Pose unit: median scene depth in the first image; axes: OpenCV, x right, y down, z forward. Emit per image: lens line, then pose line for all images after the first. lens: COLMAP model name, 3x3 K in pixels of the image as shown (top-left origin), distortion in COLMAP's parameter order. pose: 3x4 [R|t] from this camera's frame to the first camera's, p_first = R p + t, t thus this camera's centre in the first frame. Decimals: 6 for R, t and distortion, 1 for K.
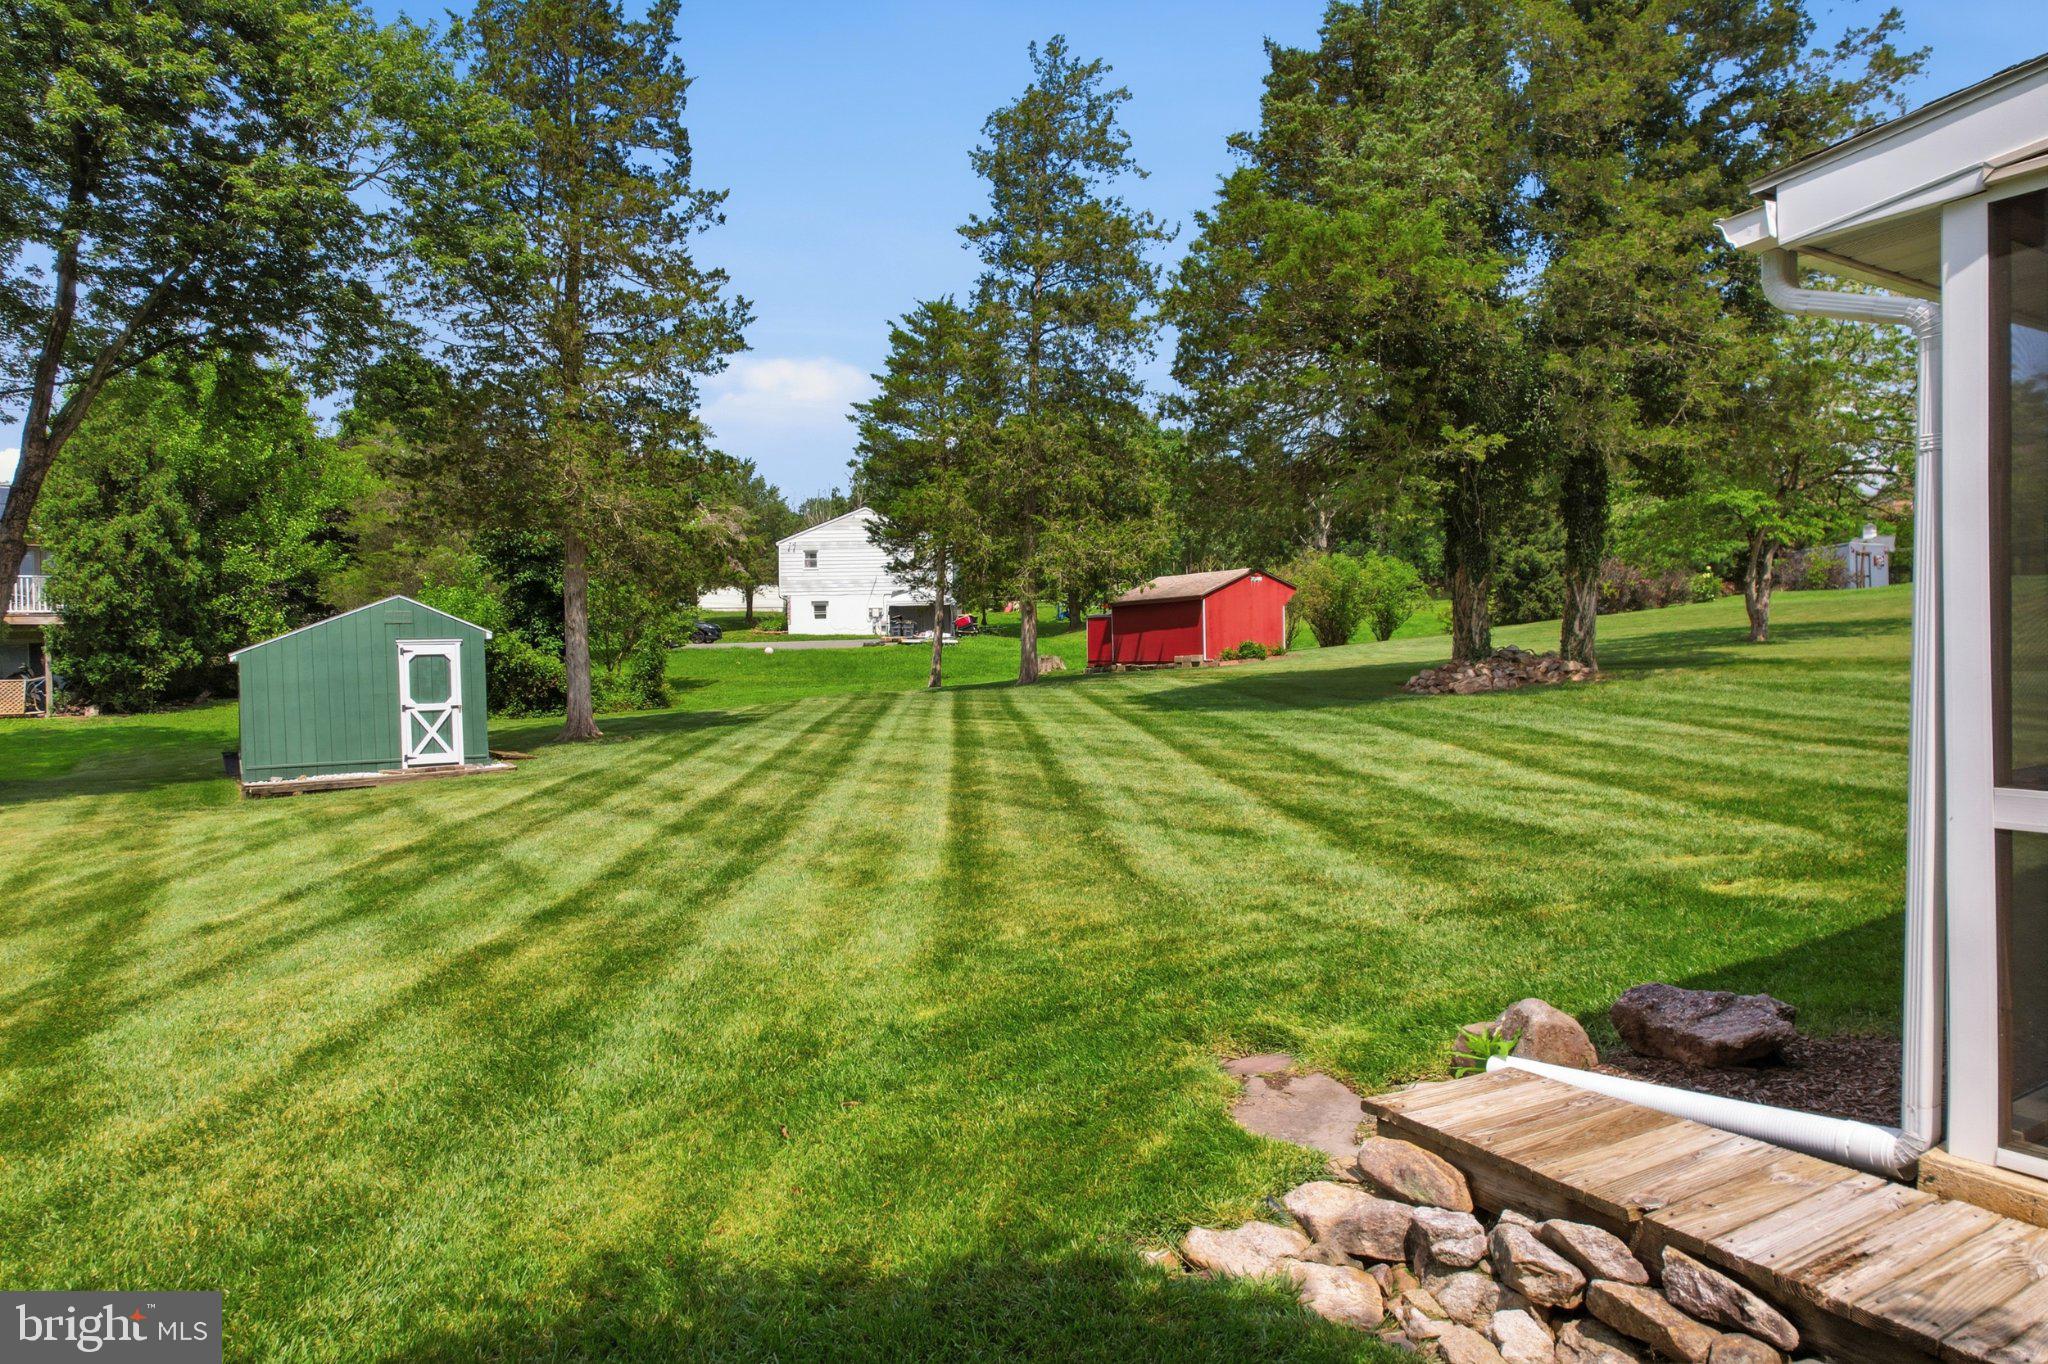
lens RADIAL K [[1310.7, 0, 1023.5], [0, 1310.7, 680.6], [0, 0, 1]] dist [-0.039288, 0.017253]
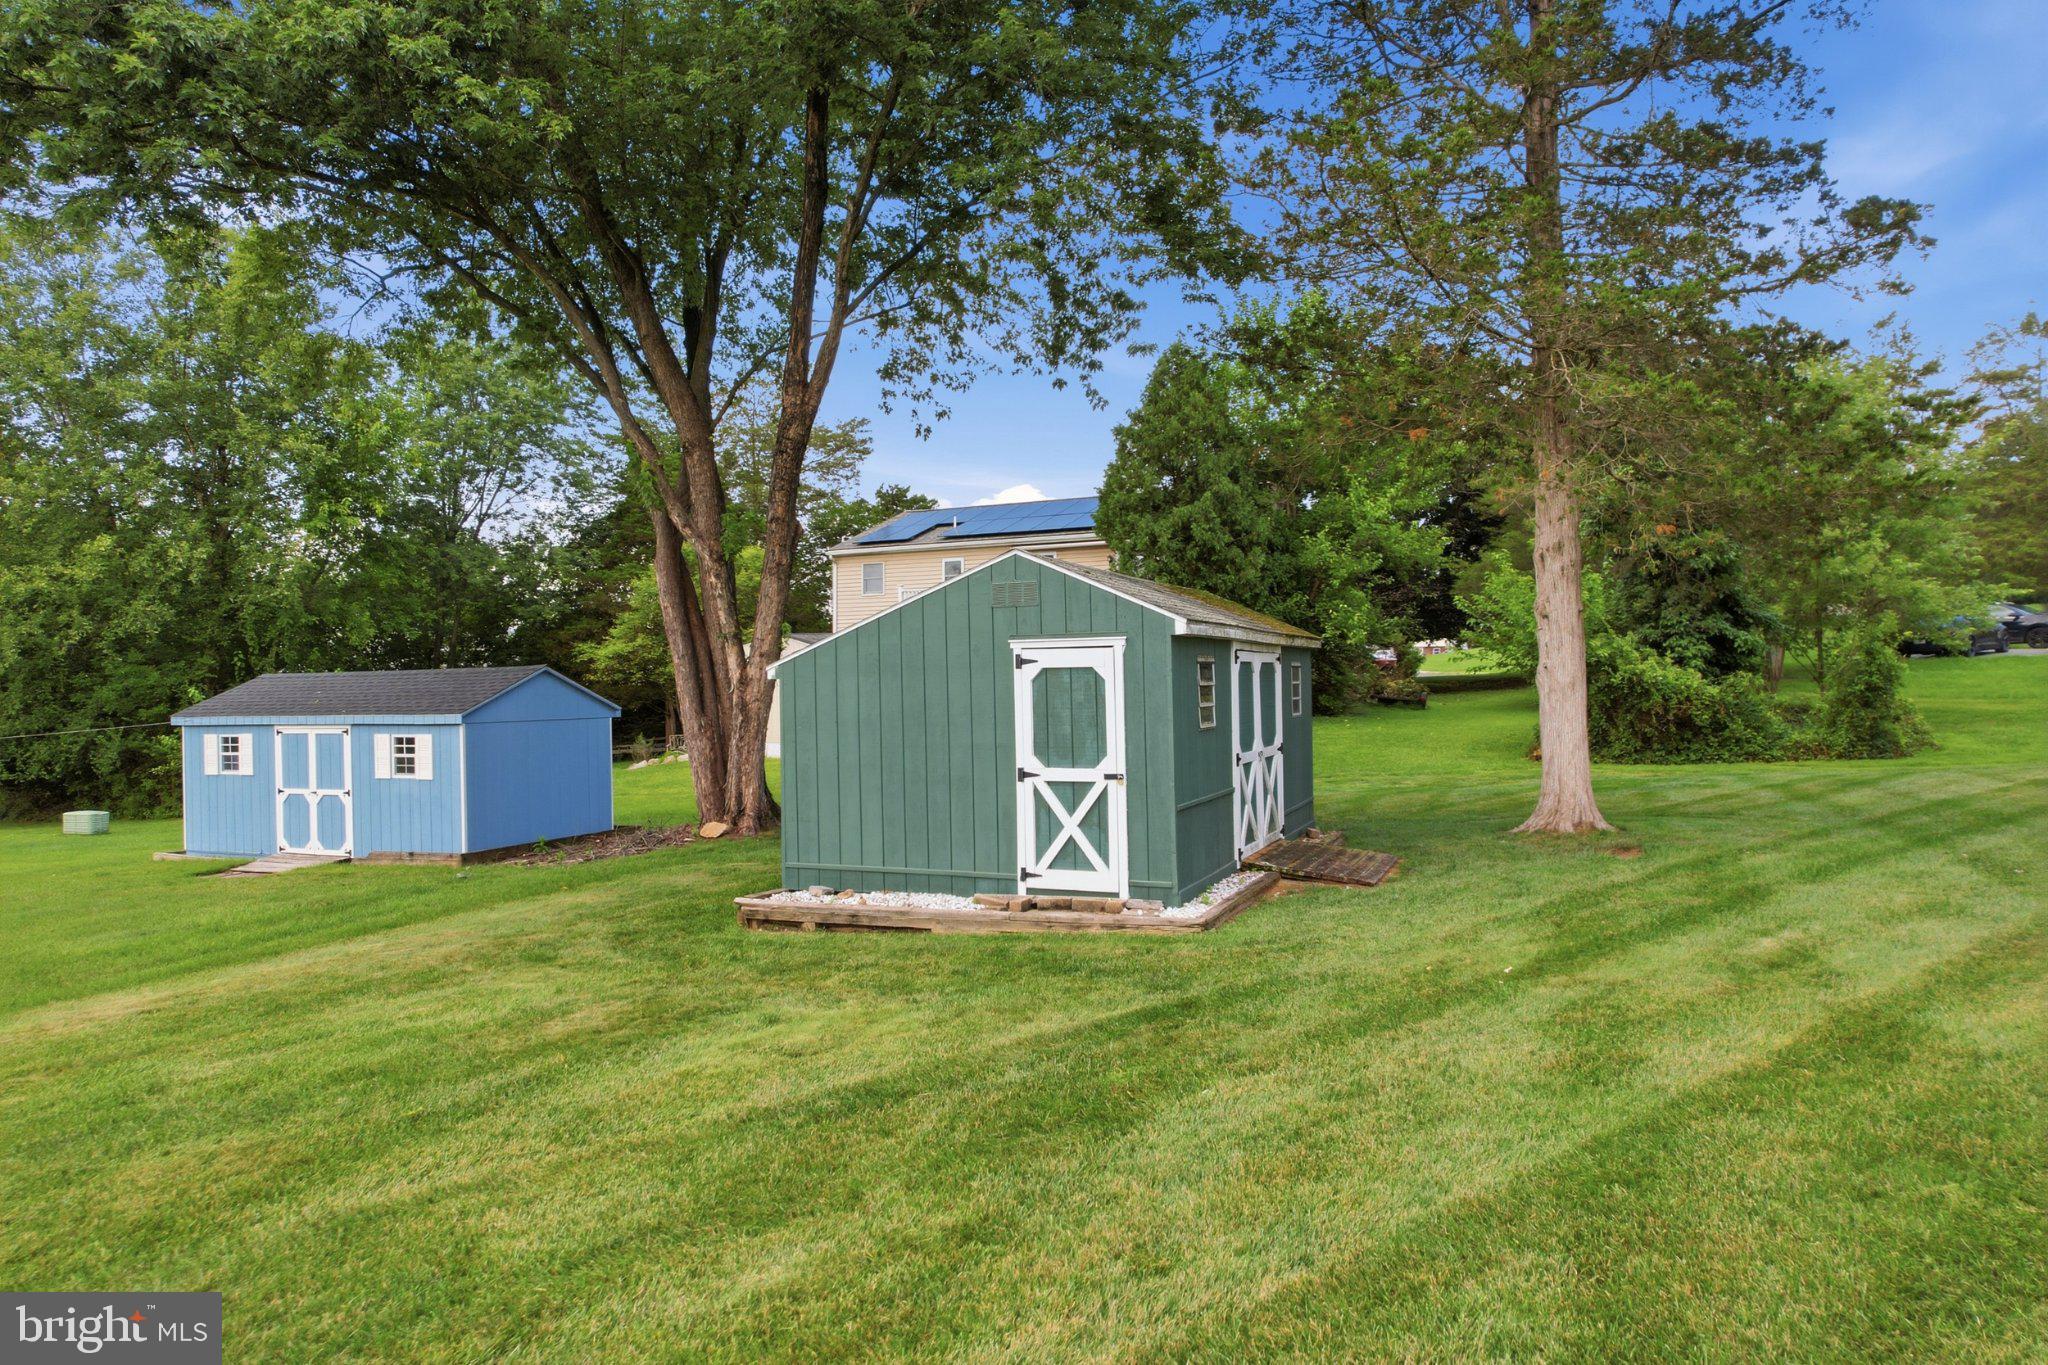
lens RADIAL K [[1310.7, 0, 1024.1], [0, 1310.7, 684.2], [0, 0, 1]] dist [-0.039288, 0.017253]
pose [[0.583822, 0.013365, -0.811771, -0.065011], [-0.016450, 0.999854, 0.004630, -0.015893], [0.811715, 0.010651, 0.583957, 0.693884]]
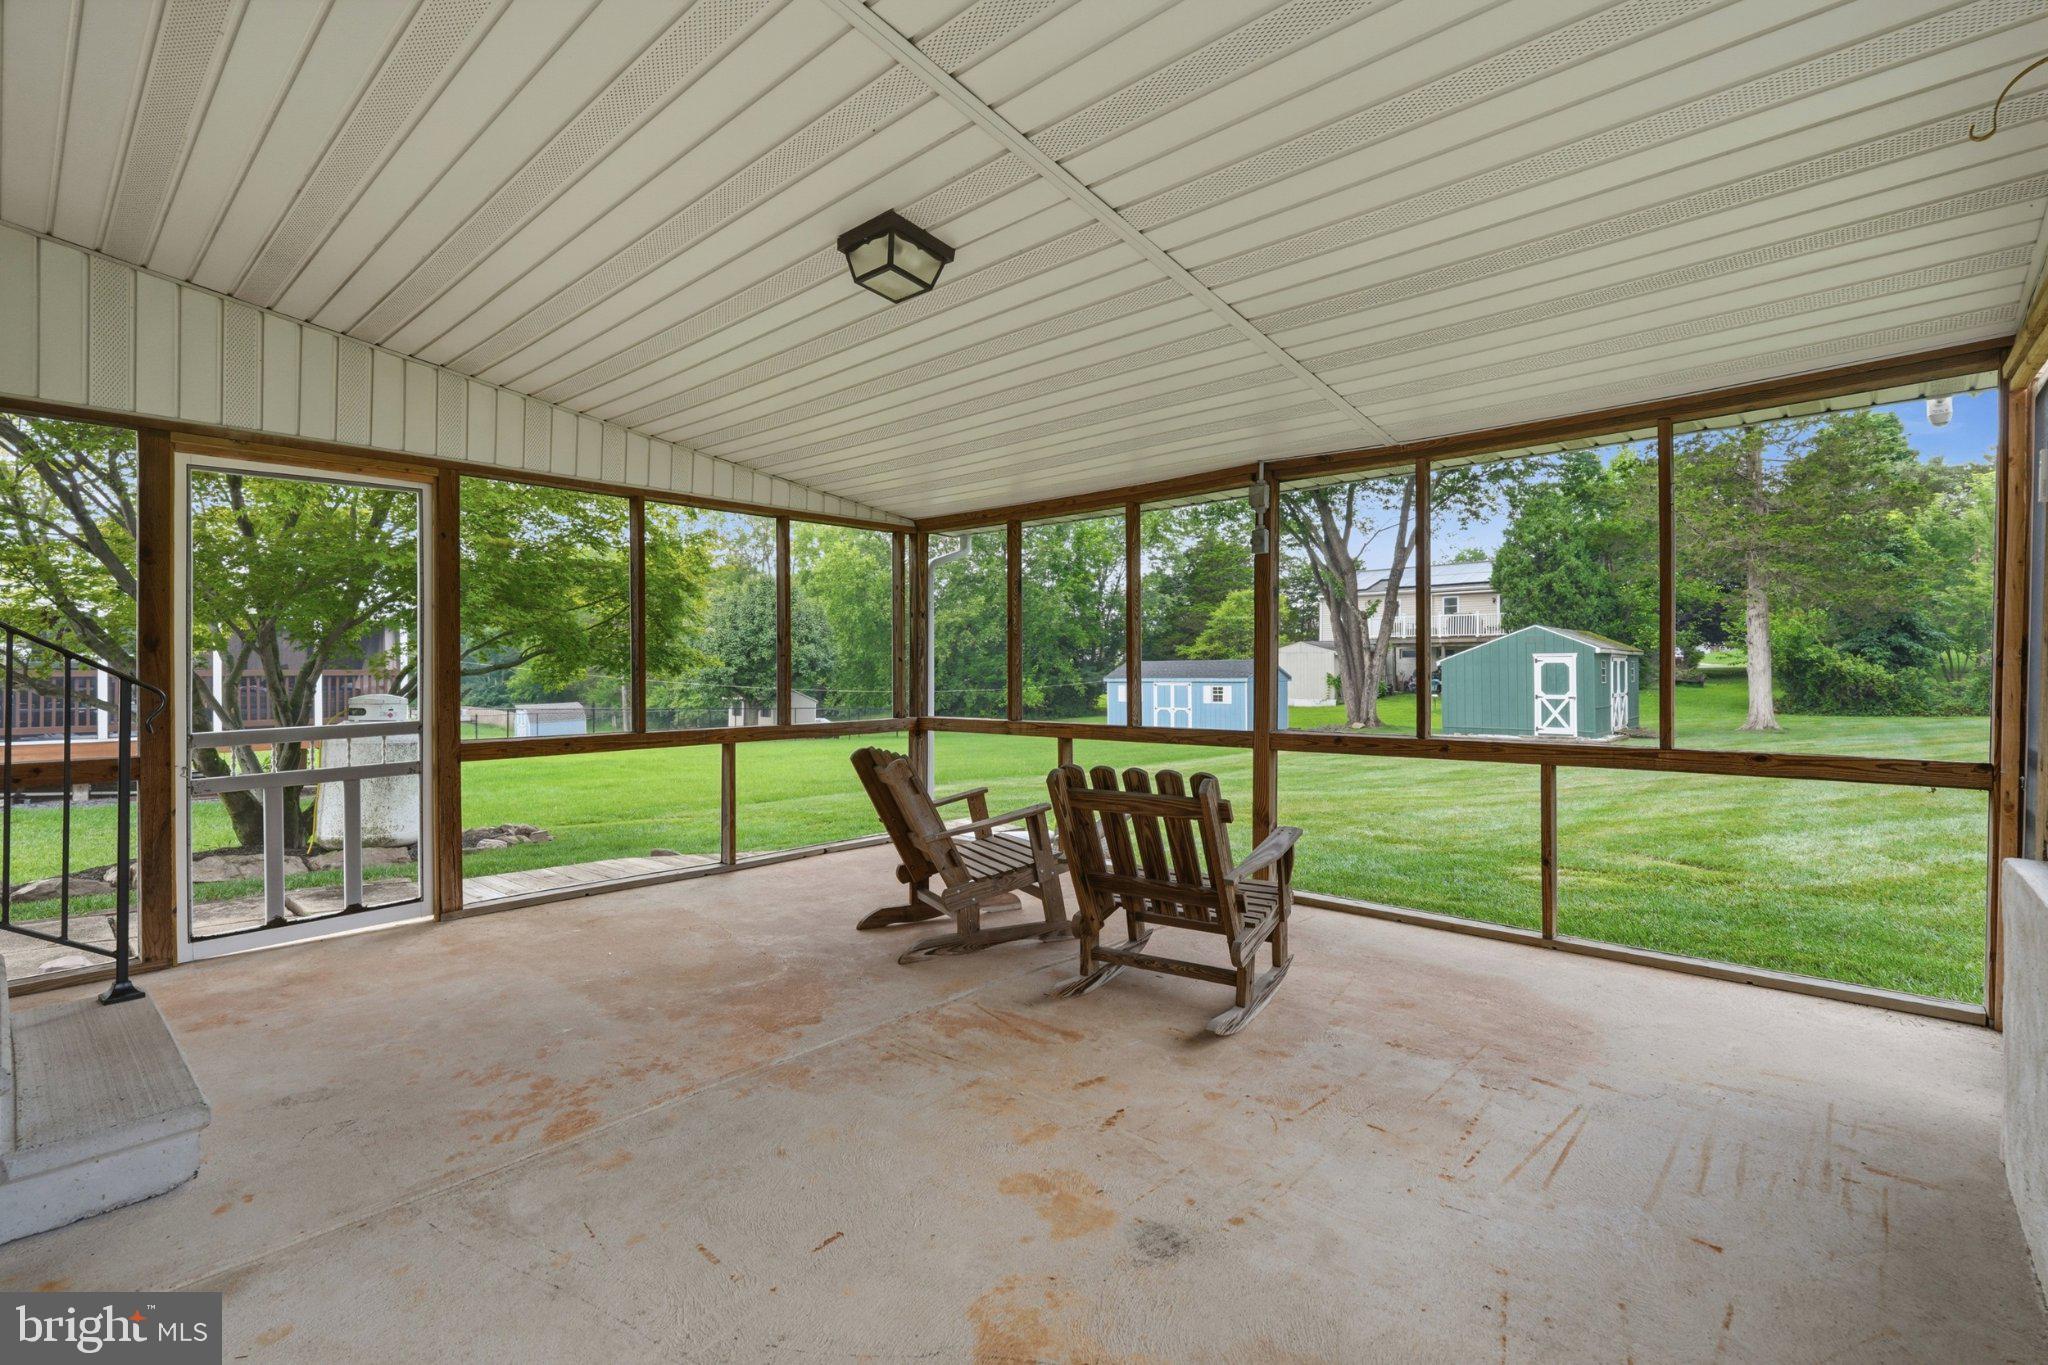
lens RADIAL K [[927.6, 0, 1024.9], [0, 927.6, 674.1], [0, 0, 1]] dist [-0.000106, 0.000459]
pose [[0.277662, 0.023668, -0.960387, 0.417545], [-0.024865, 0.999539, 0.017444, -0.010539], [0.960357, 0.019036, 0.278123, 0.095324]]
